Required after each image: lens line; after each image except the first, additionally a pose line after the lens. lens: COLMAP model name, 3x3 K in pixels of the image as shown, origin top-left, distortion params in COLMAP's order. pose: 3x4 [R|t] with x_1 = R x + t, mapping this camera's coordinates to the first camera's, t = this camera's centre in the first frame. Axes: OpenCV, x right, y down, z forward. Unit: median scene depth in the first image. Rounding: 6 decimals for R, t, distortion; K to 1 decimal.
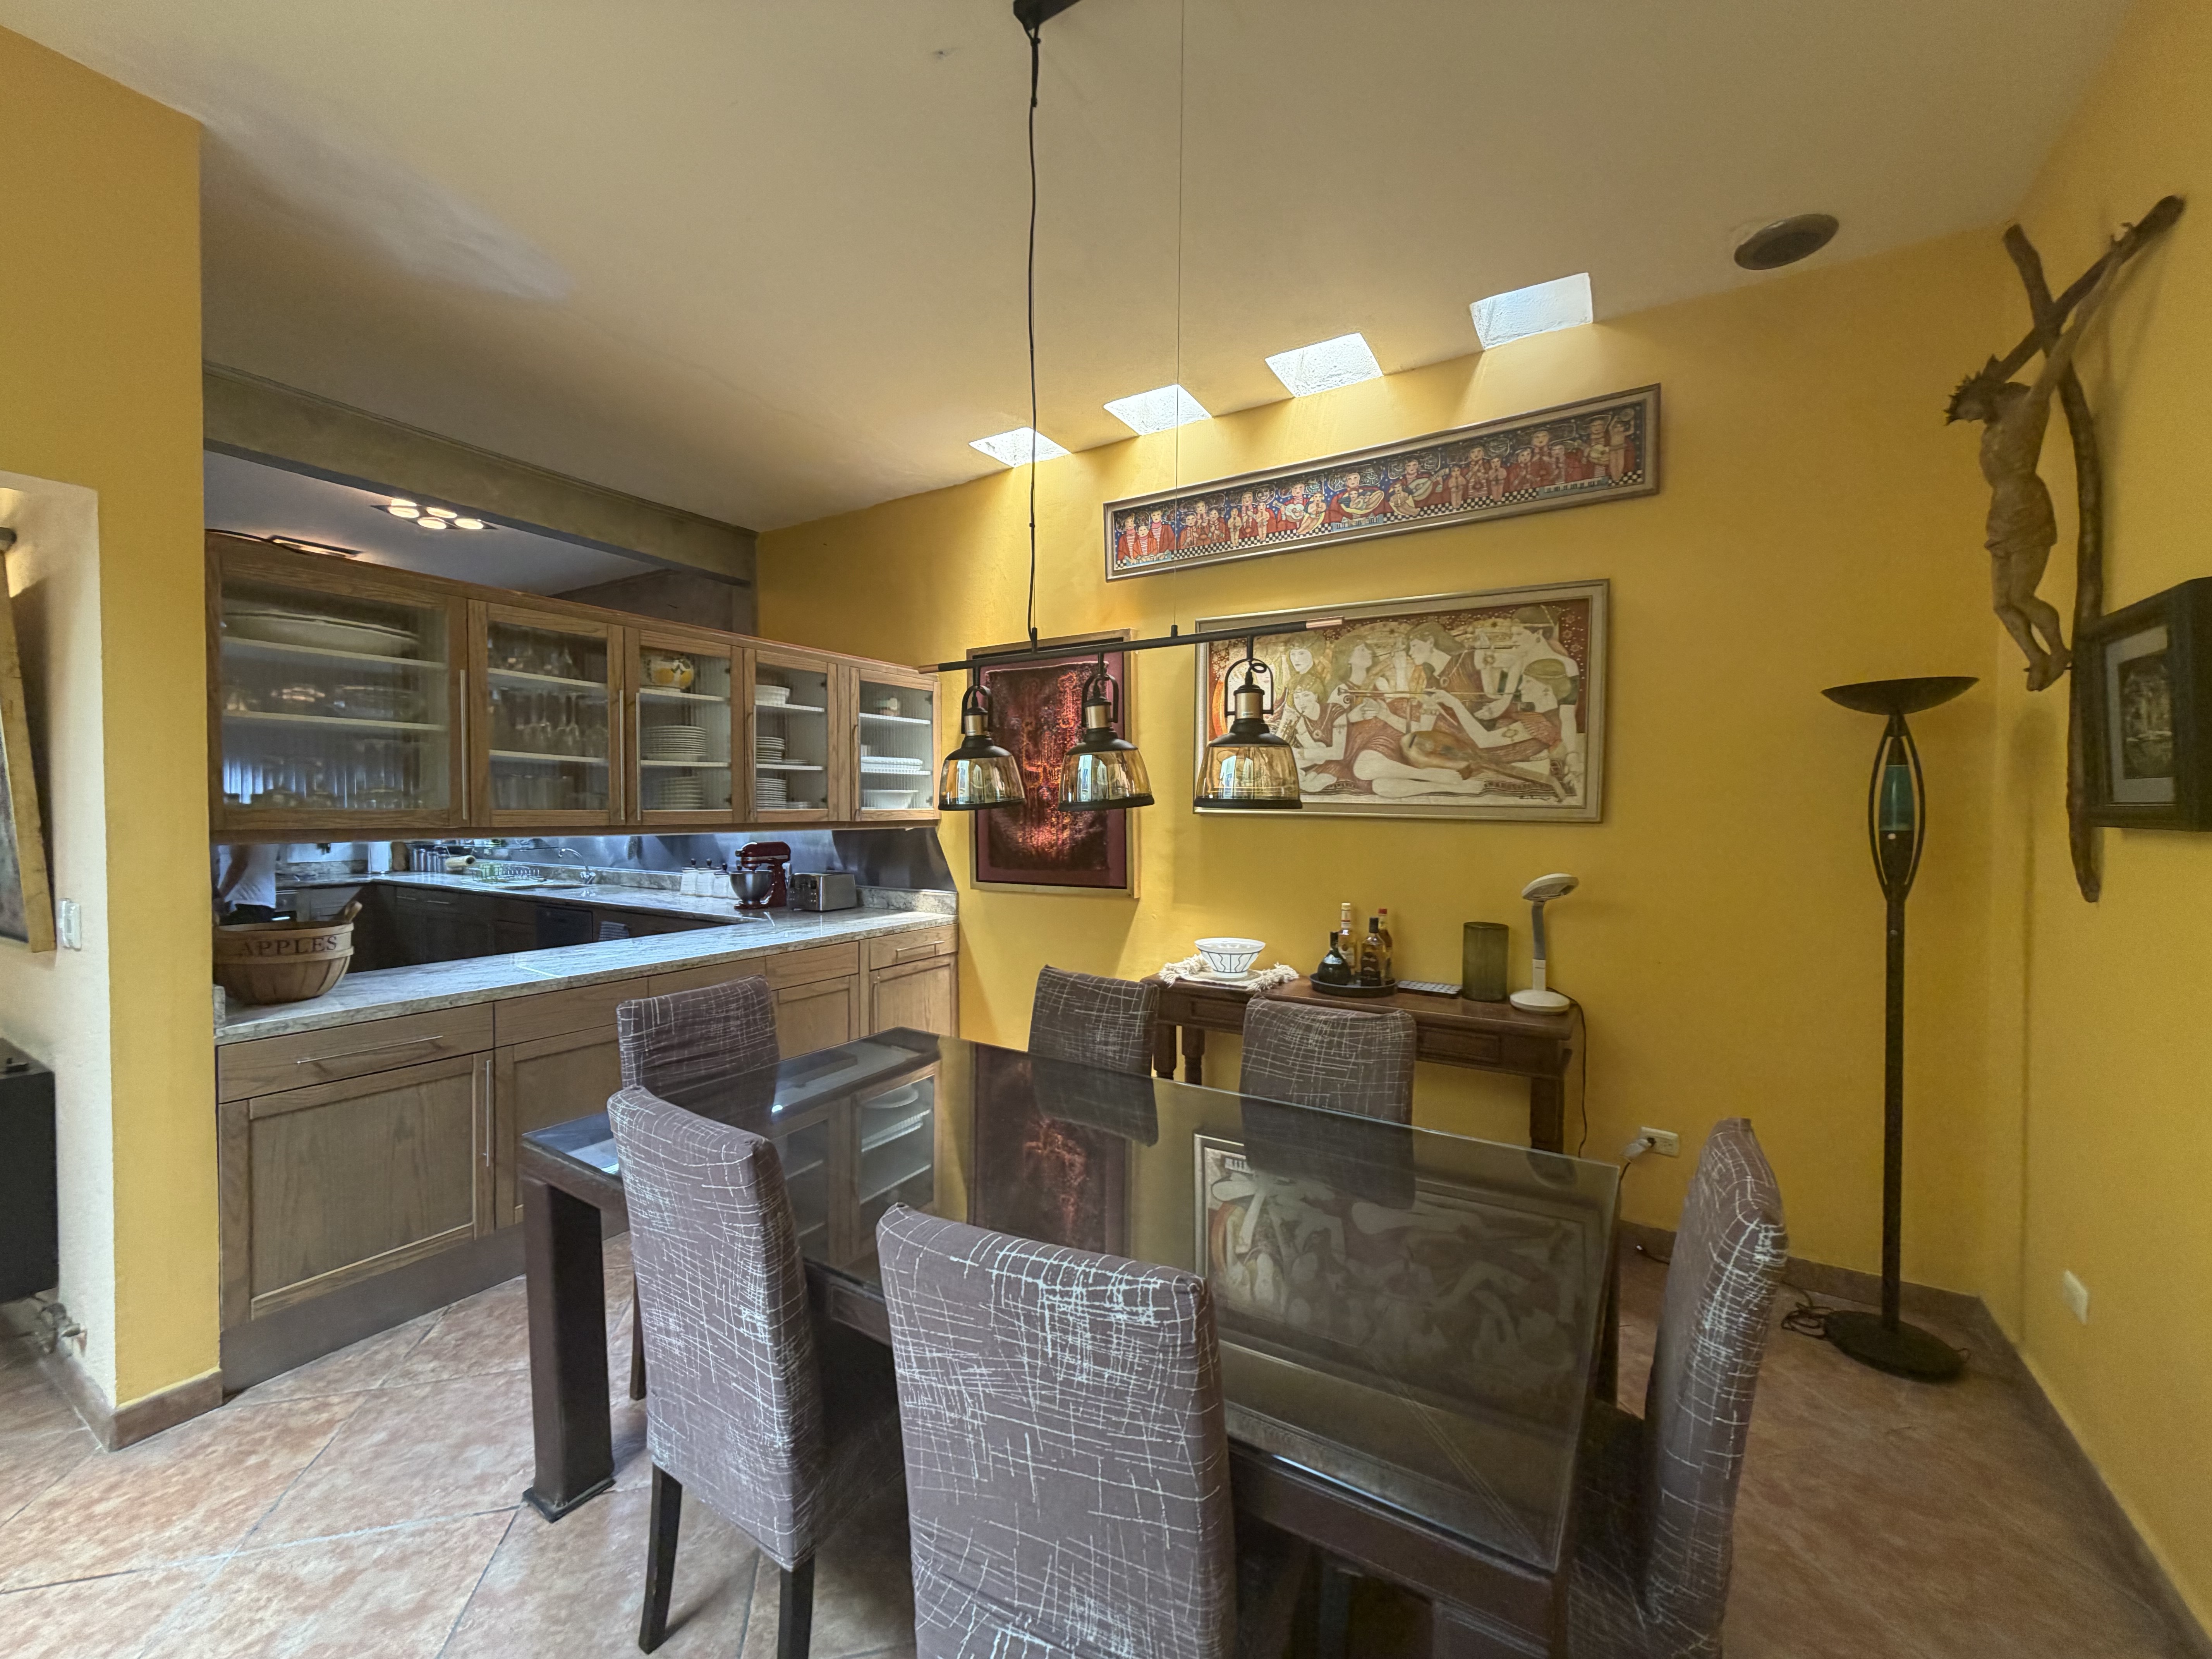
lens RADIAL K [[881.9, 0, 1111.1], [0, 881.9, 826.0], [0, 0, 1]] dist [0.001398, 0.000010]
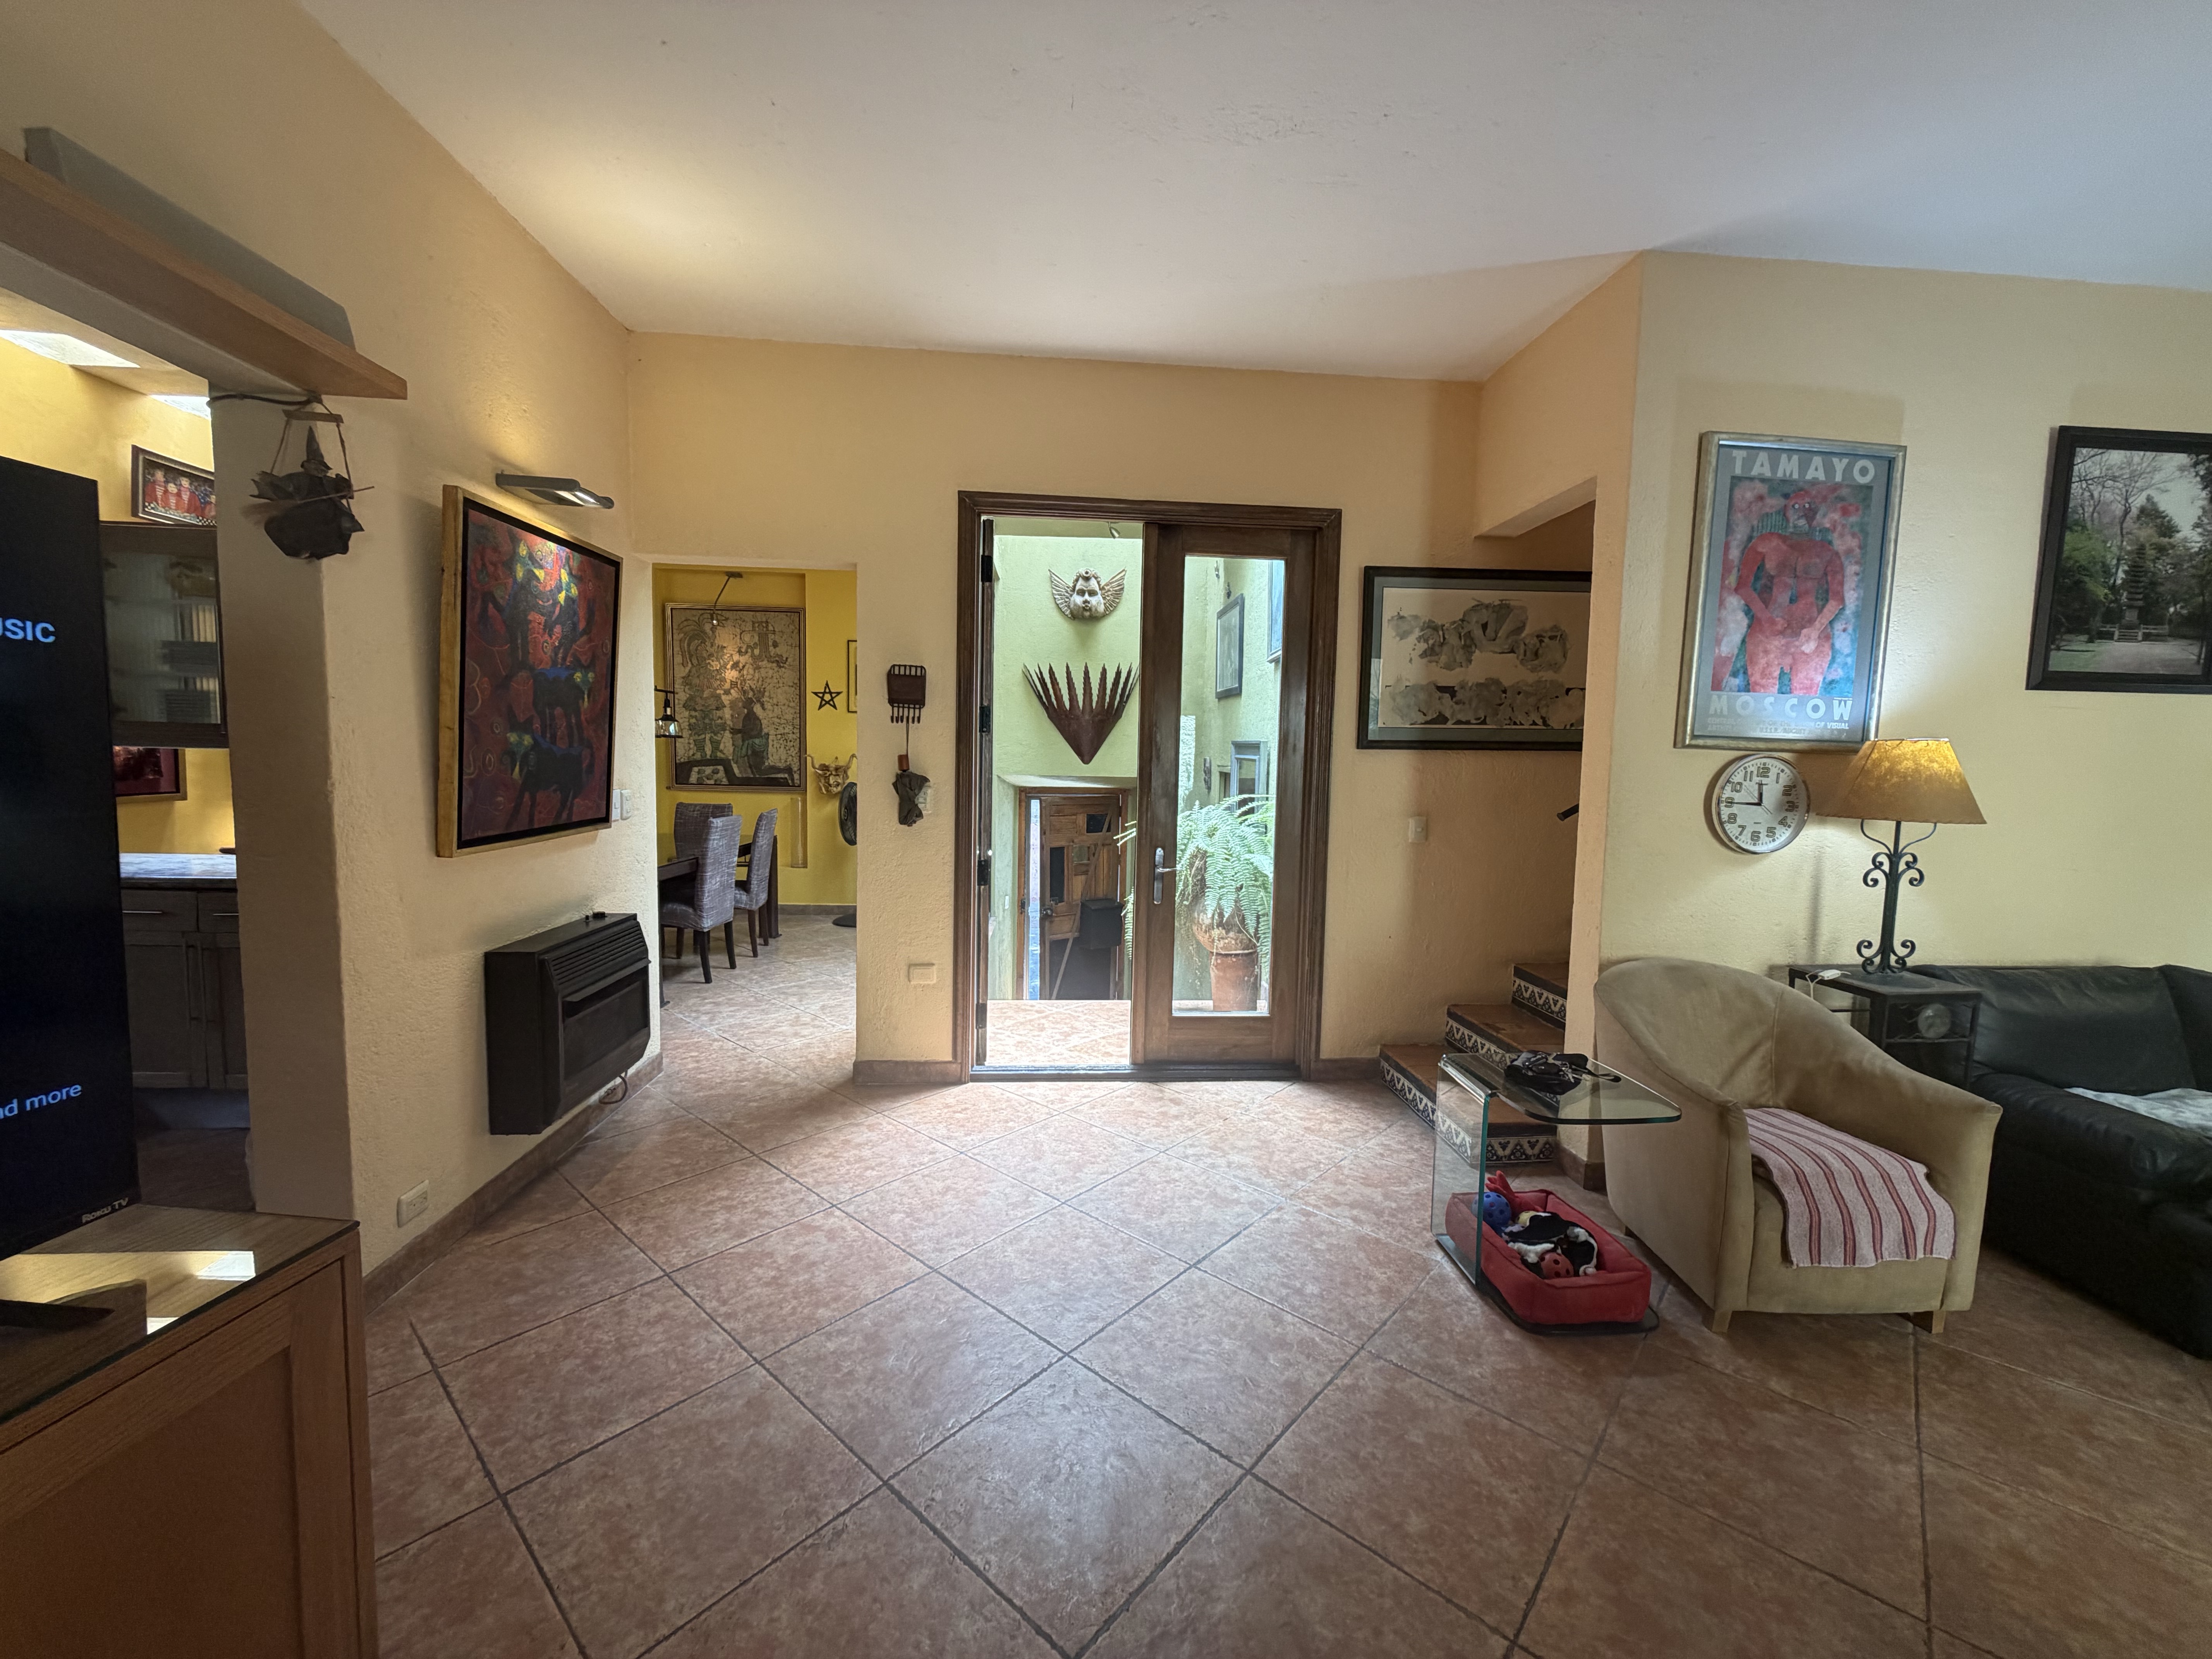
lens RADIAL K [[881.9, 0, 1114.1], [0, 881.9, 825.8], [0, 0, 1]] dist [0.001398, 0.000010]
pose [[-0.576338, -0.079668, 0.813319, -1.968122], [-0.007585, 0.995715, 0.092159, -0.003339], [-0.817176, 0.046945, -0.574473, 0.781385]]
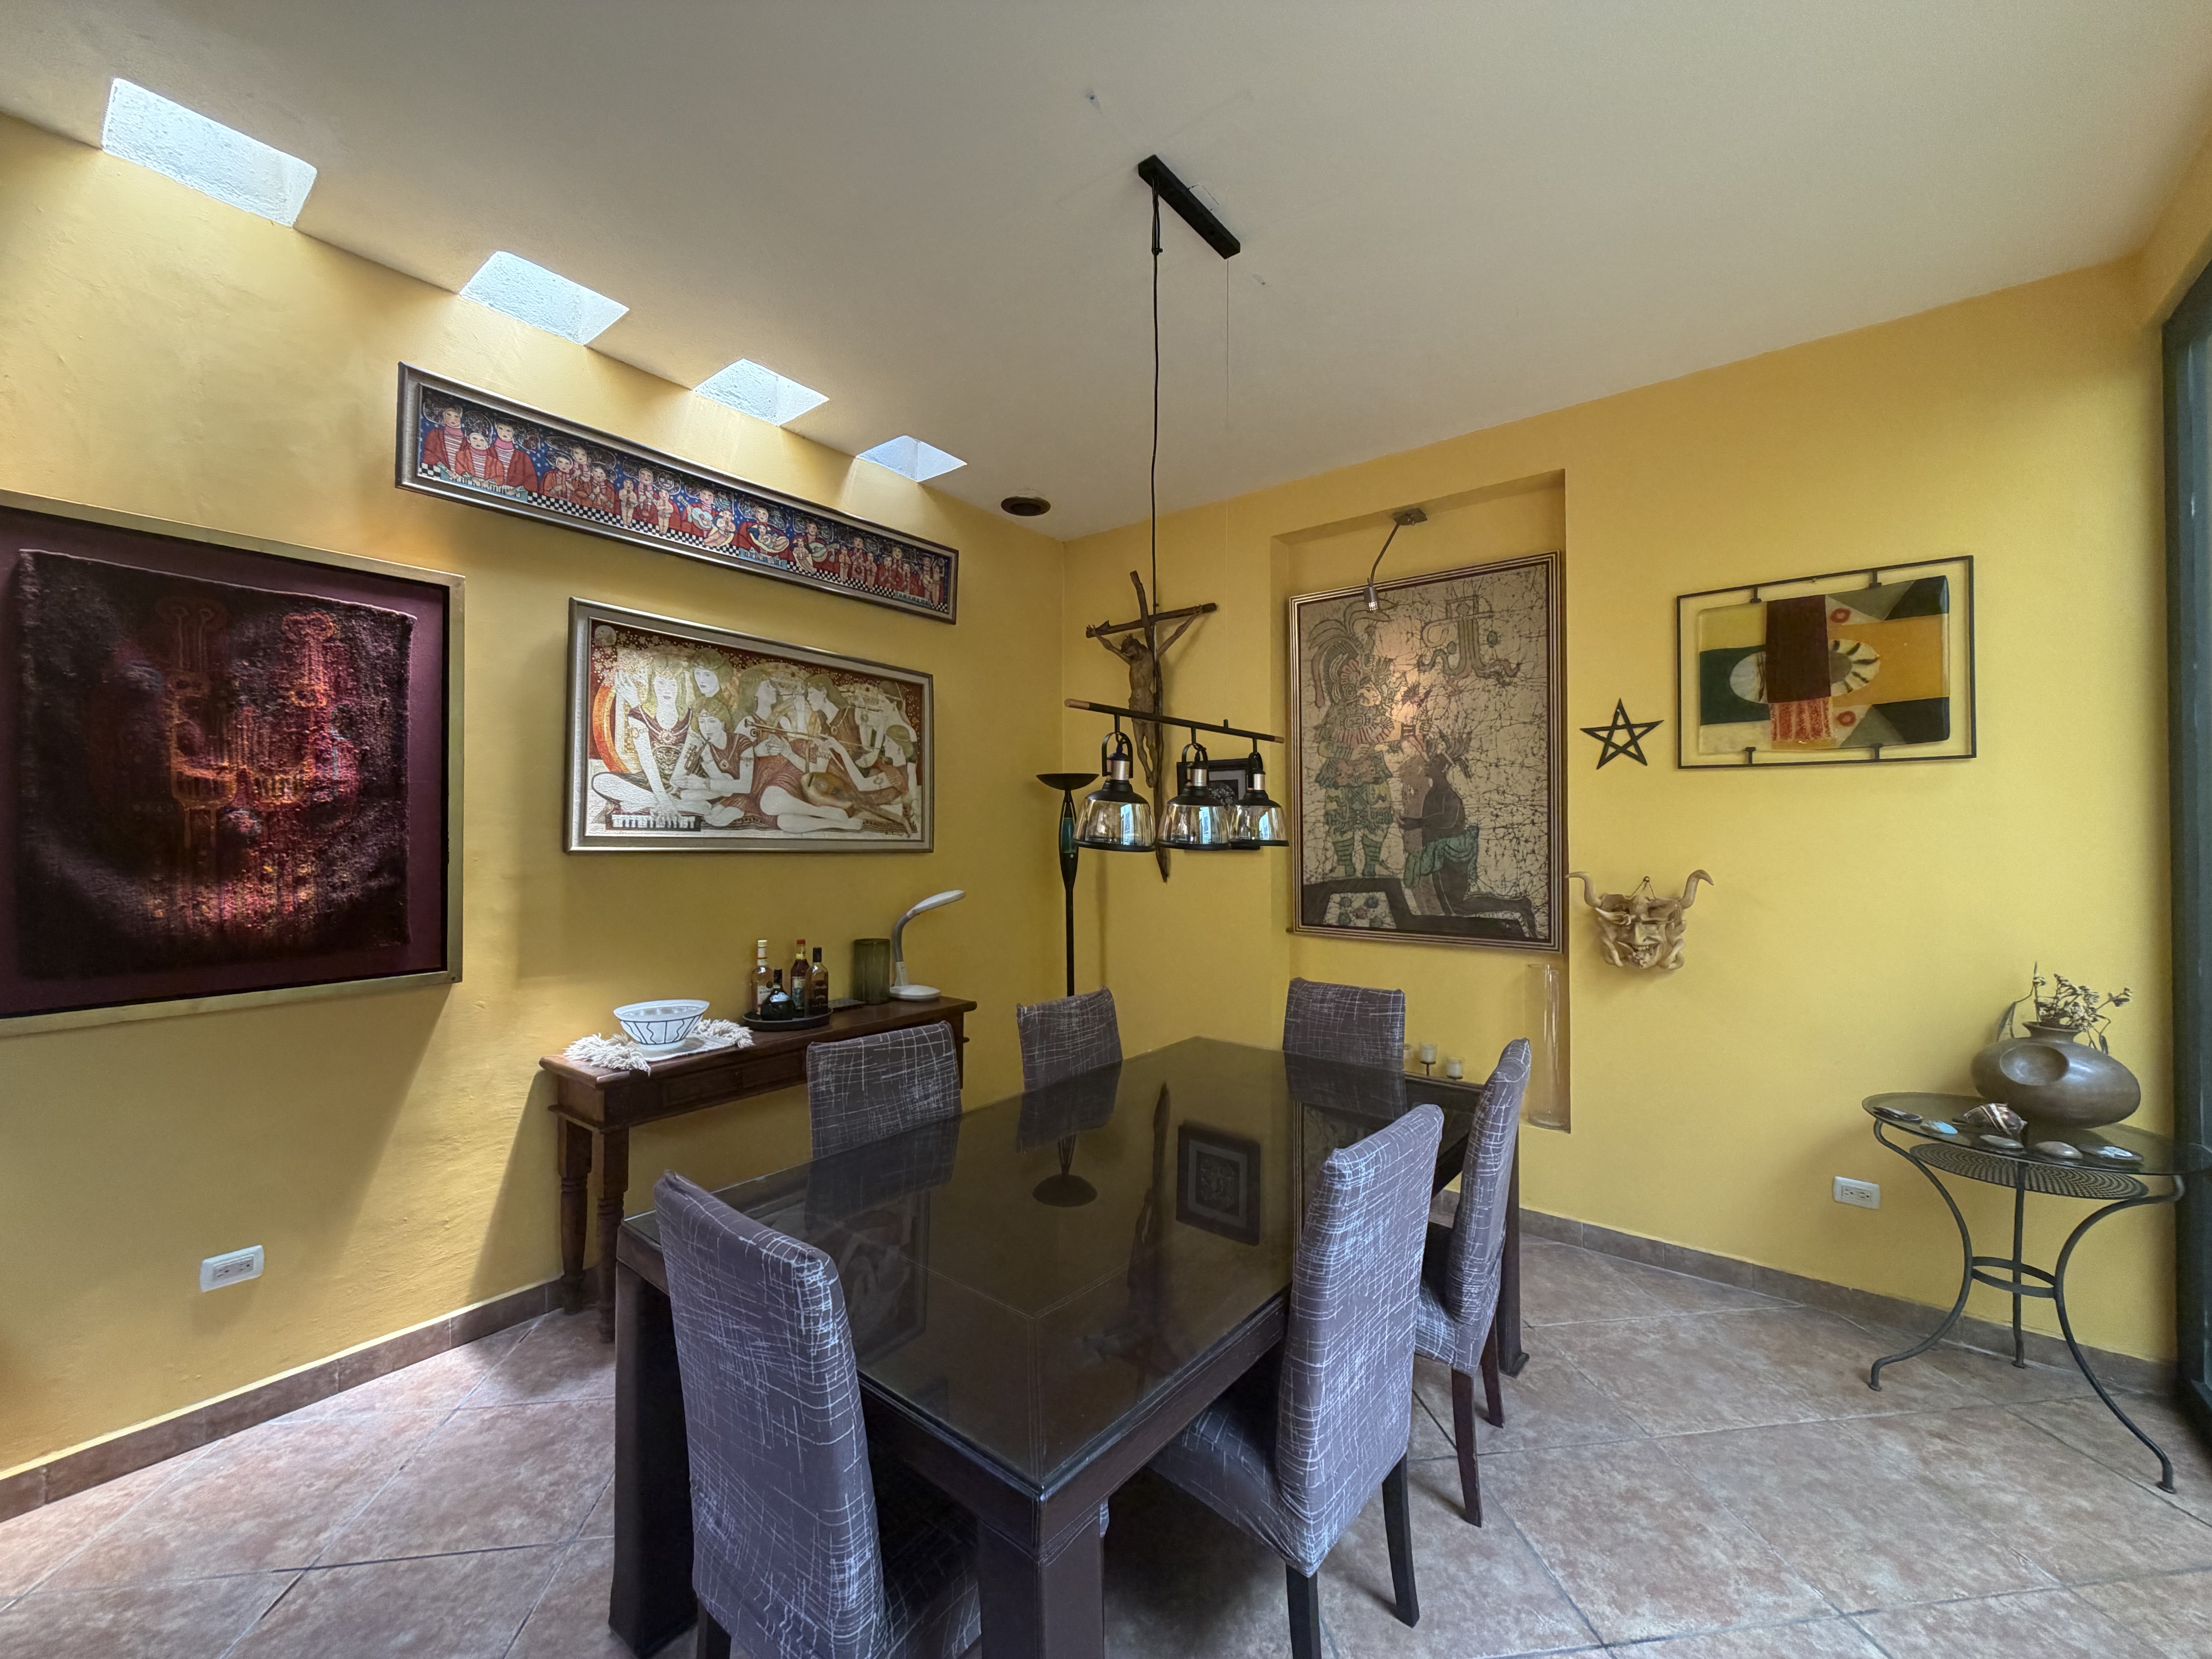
lens RADIAL K [[881.9, 0, 1111.2], [0, 881.9, 827.8], [0, 0, 1]] dist [0.001398, 0.000010]
pose [[0.107876, 0.006617, 0.994142, -0.688036], [0.020060, 0.999760, -0.008831, -0.021551], [-0.993962, 0.020895, 0.107717, 0.517864]]
